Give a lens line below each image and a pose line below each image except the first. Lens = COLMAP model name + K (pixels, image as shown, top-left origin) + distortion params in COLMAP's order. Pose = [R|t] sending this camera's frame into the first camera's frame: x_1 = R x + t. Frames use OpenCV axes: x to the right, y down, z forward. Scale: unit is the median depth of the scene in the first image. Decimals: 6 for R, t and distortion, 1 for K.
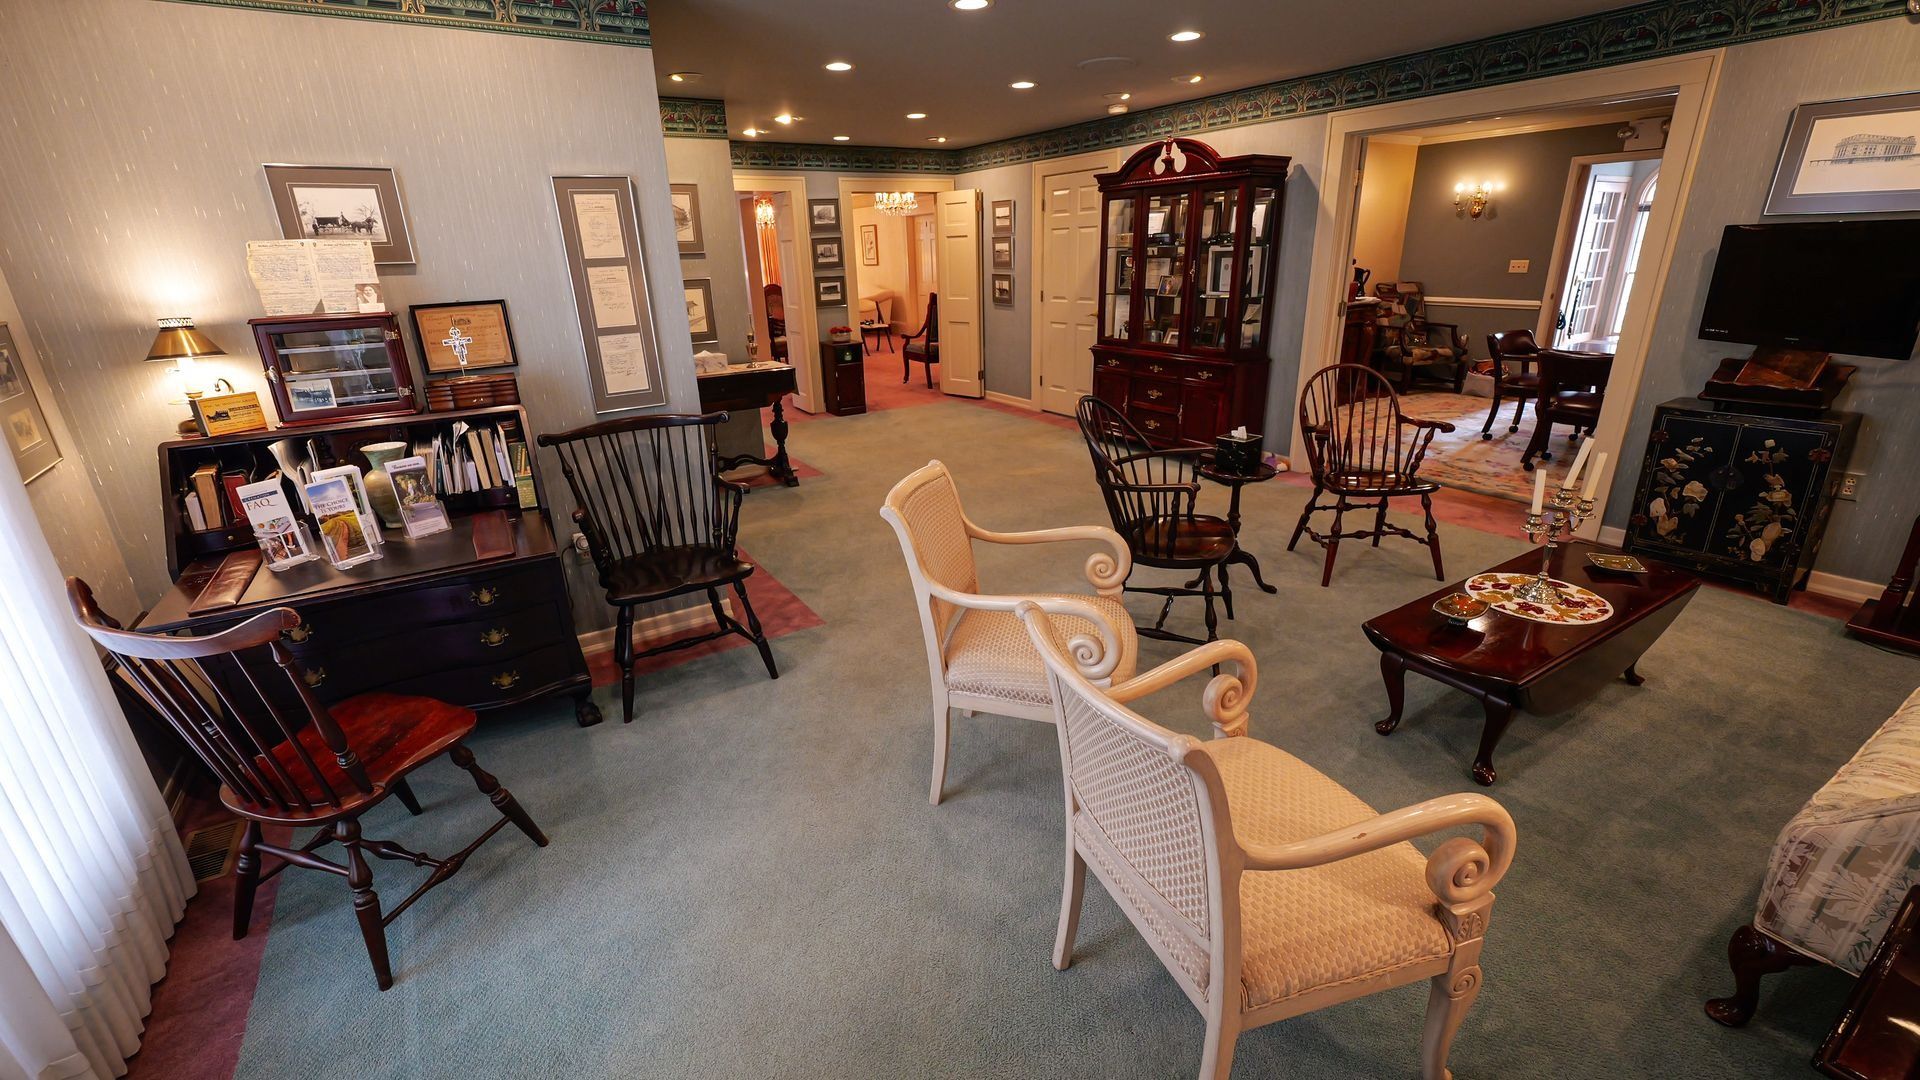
lens RADIAL K [[793.6, 0, 947.0], [0, 793.6, 540.8], [0, 0, 1]] dist [-0.003576, -0.001521]
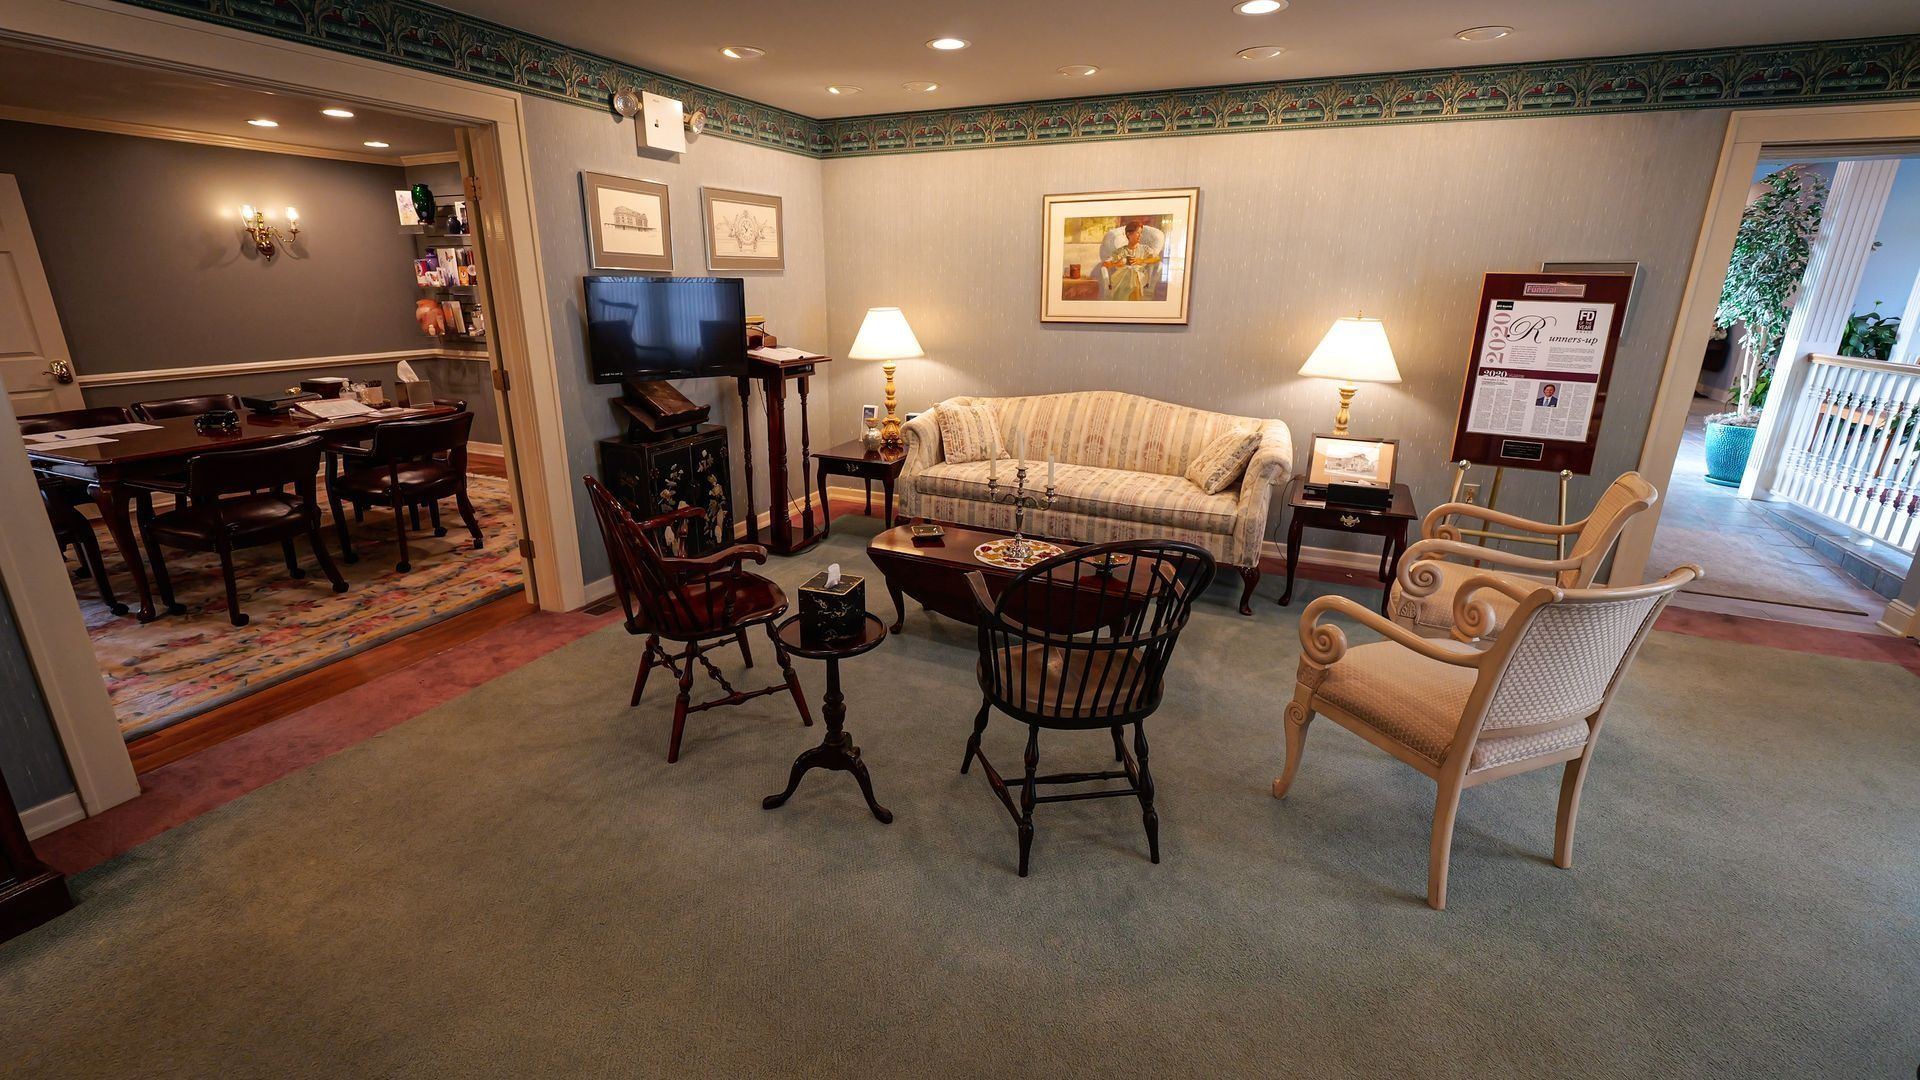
lens RADIAL K [[793.6, 0, 964.3], [0, 793.6, 529.4], [0, 0, 1]] dist [-0.003576, -0.001521]
pose [[-0.543968, -0.225808, 0.808152, -0.198941], [0.296810, 0.849067, 0.437024, -0.424149], [-0.784858, 0.477595, -0.394843, 1.172875]]
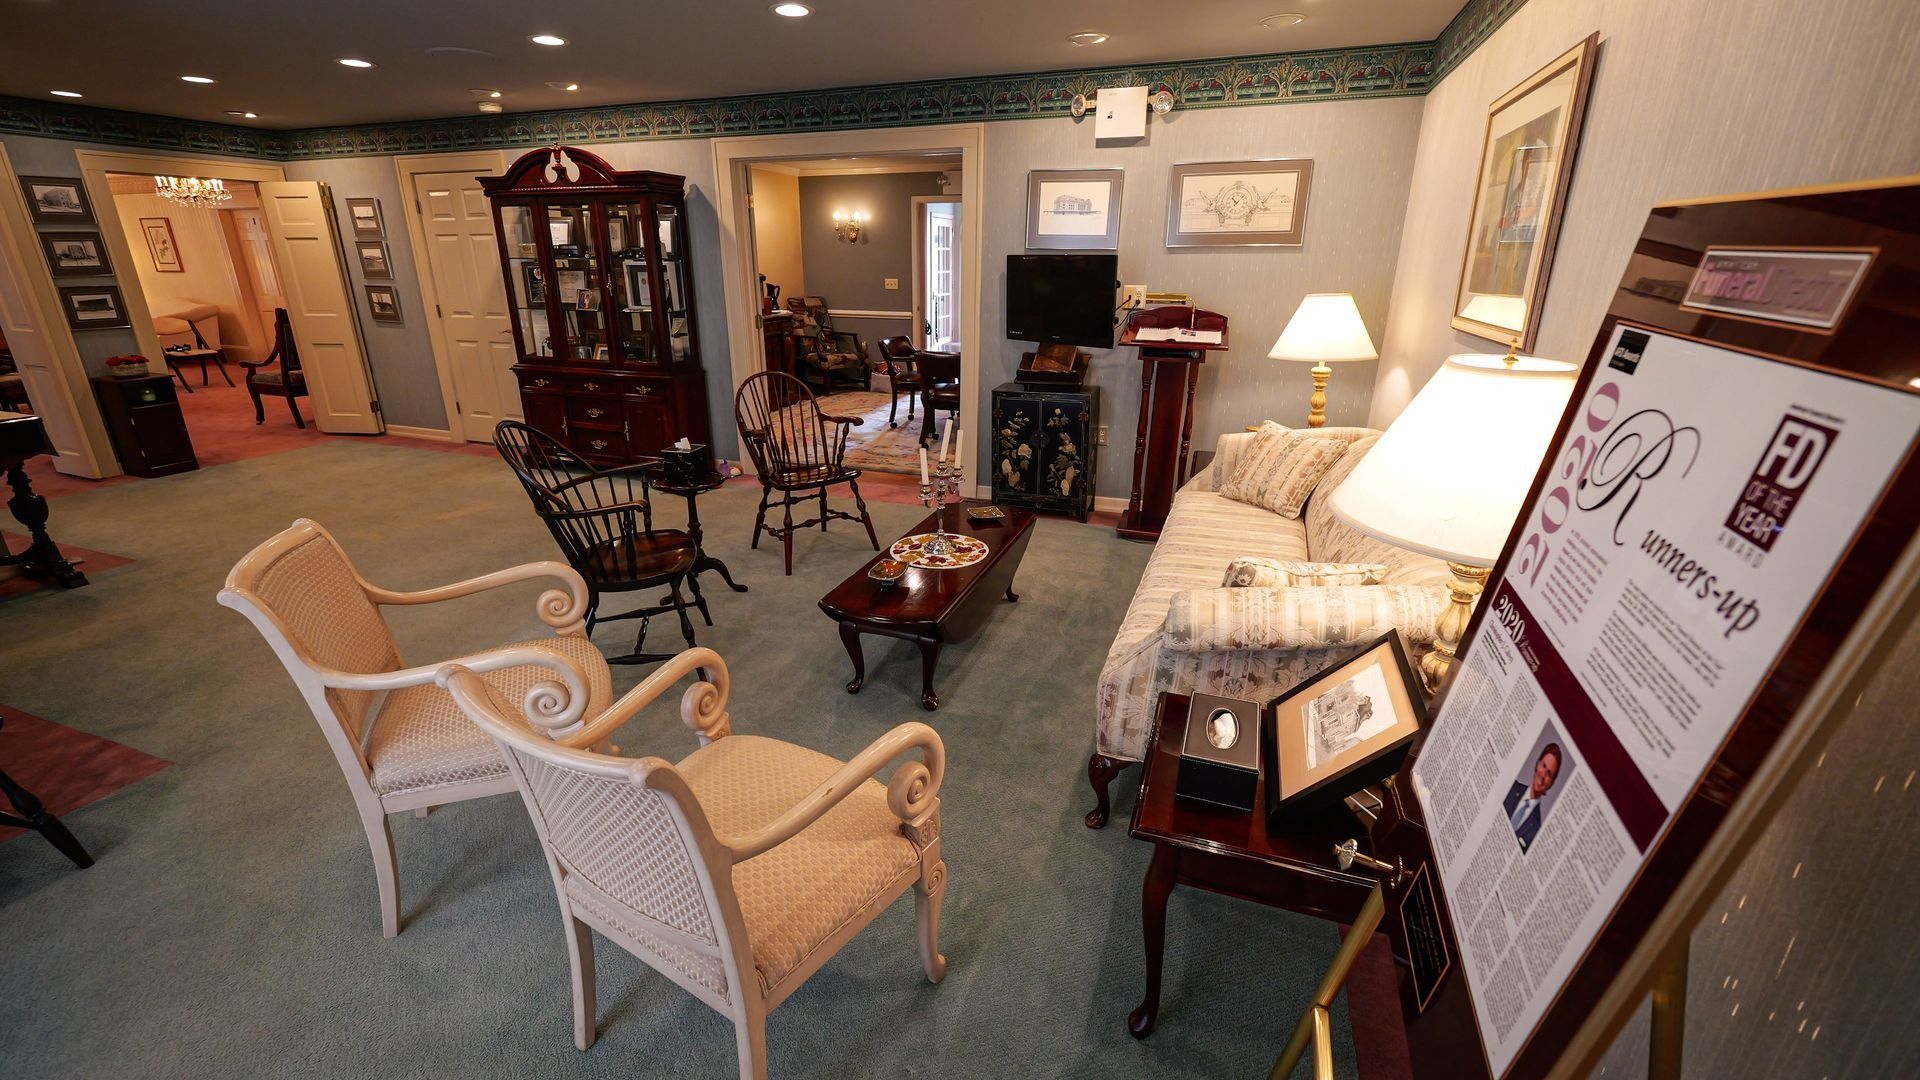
lens RADIAL K [[793.6, 0, 946.3], [0, 793.6, 538.0], [0, 0, 1]] dist [-0.003576, -0.001521]
pose [[0.792950, -0.173725, 0.583995, 0.022745], [0.184290, 0.981979, 0.041887, 0.001576], [-0.580747, 0.074410, 0.810676, -0.010723]]
